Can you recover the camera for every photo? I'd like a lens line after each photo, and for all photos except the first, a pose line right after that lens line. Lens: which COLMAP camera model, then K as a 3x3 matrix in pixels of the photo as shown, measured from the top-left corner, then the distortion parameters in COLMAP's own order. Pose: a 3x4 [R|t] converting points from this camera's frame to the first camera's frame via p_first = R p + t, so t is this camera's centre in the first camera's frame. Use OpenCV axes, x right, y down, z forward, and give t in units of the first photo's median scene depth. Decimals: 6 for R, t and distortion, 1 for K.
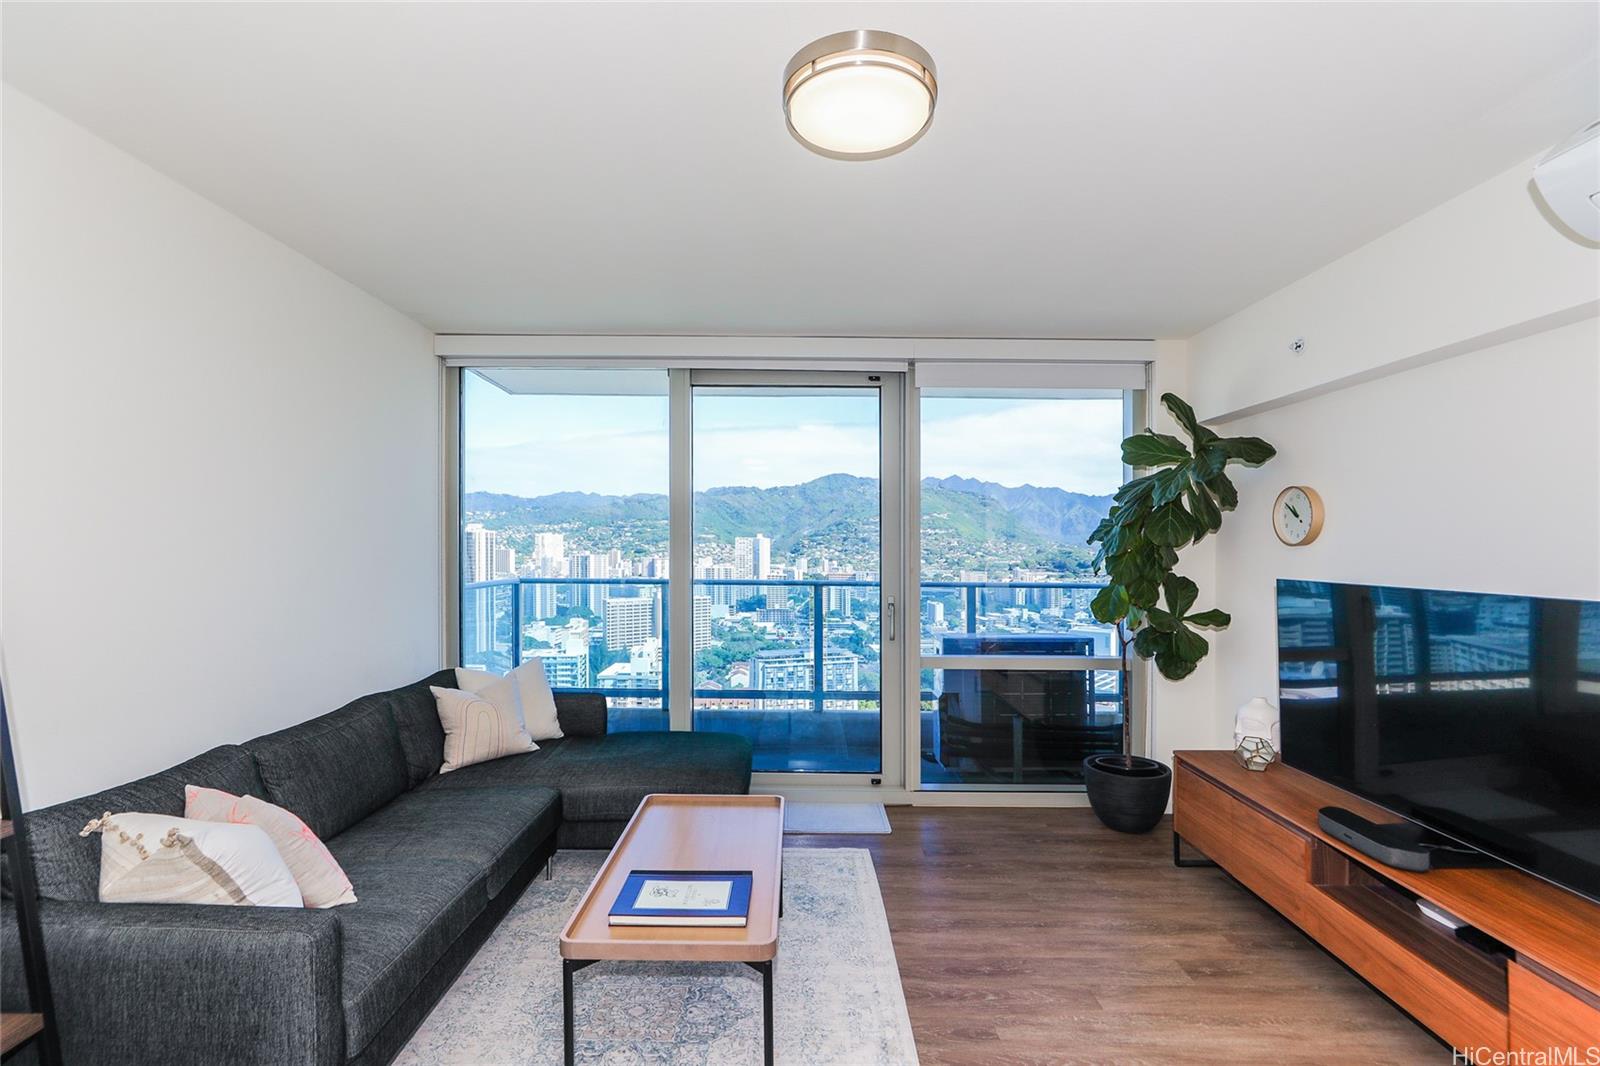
lens RADIAL K [[774.8, 0, 788.1], [0, 774.8, 567.3], [0, 0, 1]] dist [-0.001518, 0.000956]
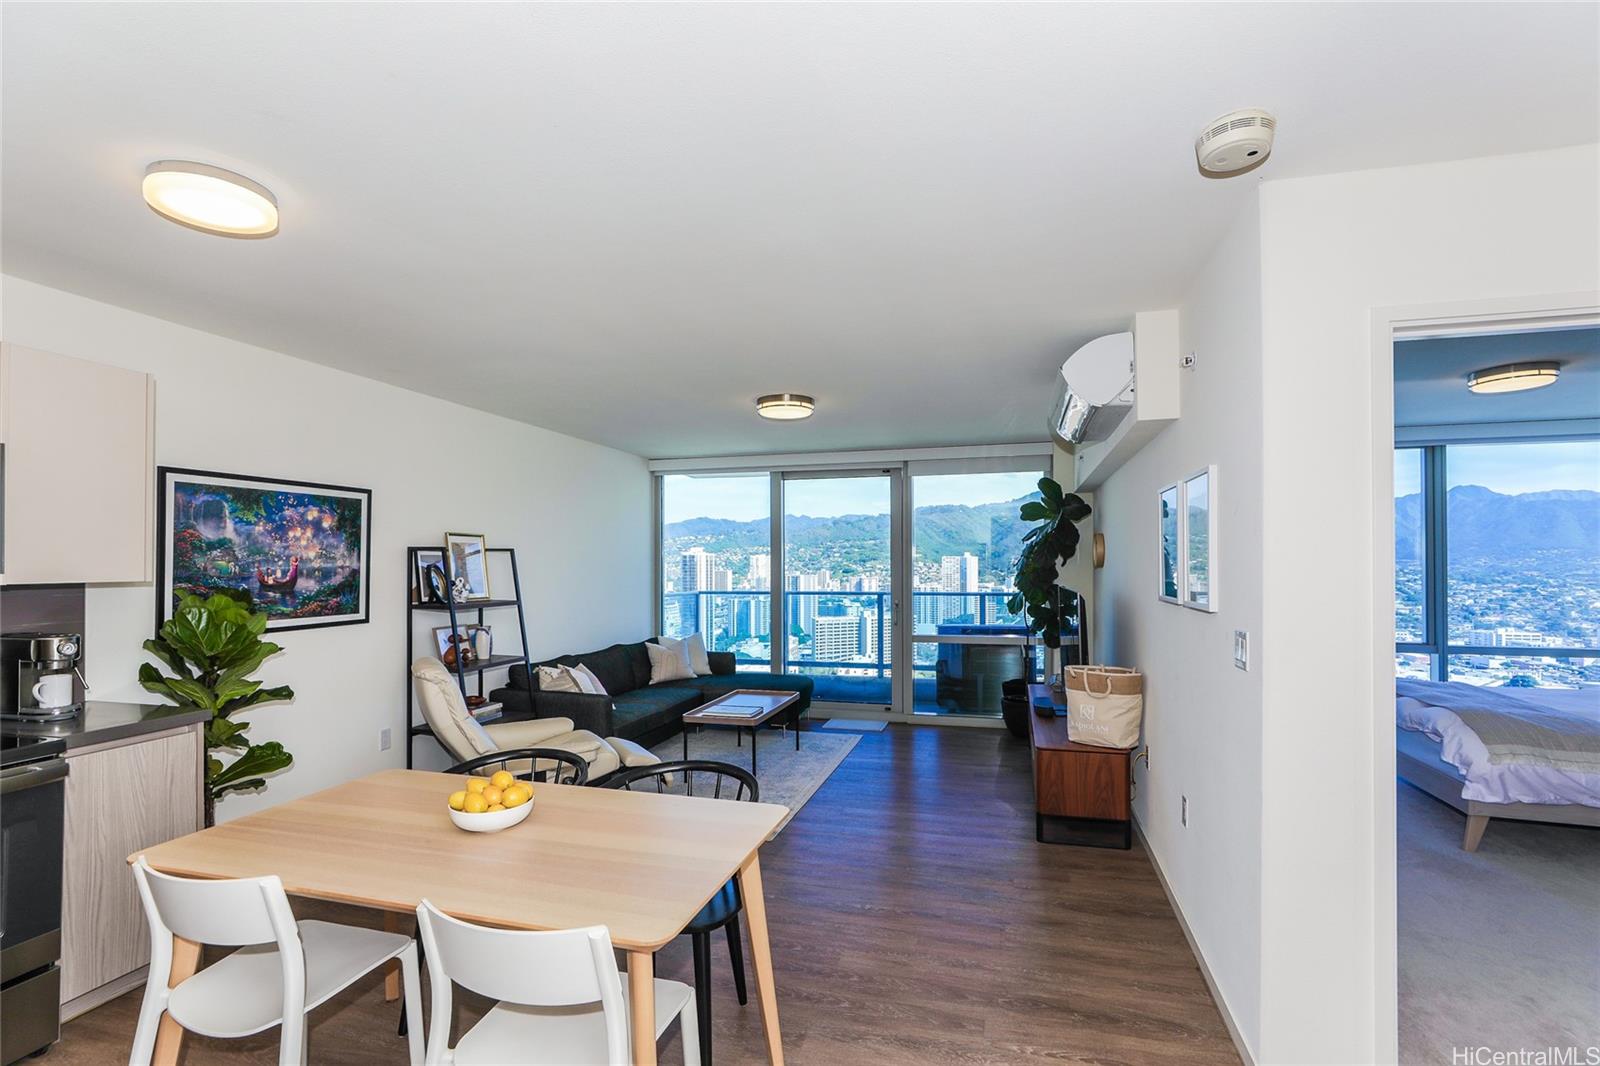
lens RADIAL K [[774.8, 0, 788.1], [0, 774.8, 567.3], [0, 0, 1]] dist [-0.001518, 0.000956]
pose [[0.964260, -0.010891, -0.264732, 0.270104], [0.004231, 0.999660, -0.025715, 0.007988], [0.264922, 0.023676, 0.963979, -0.530356]]
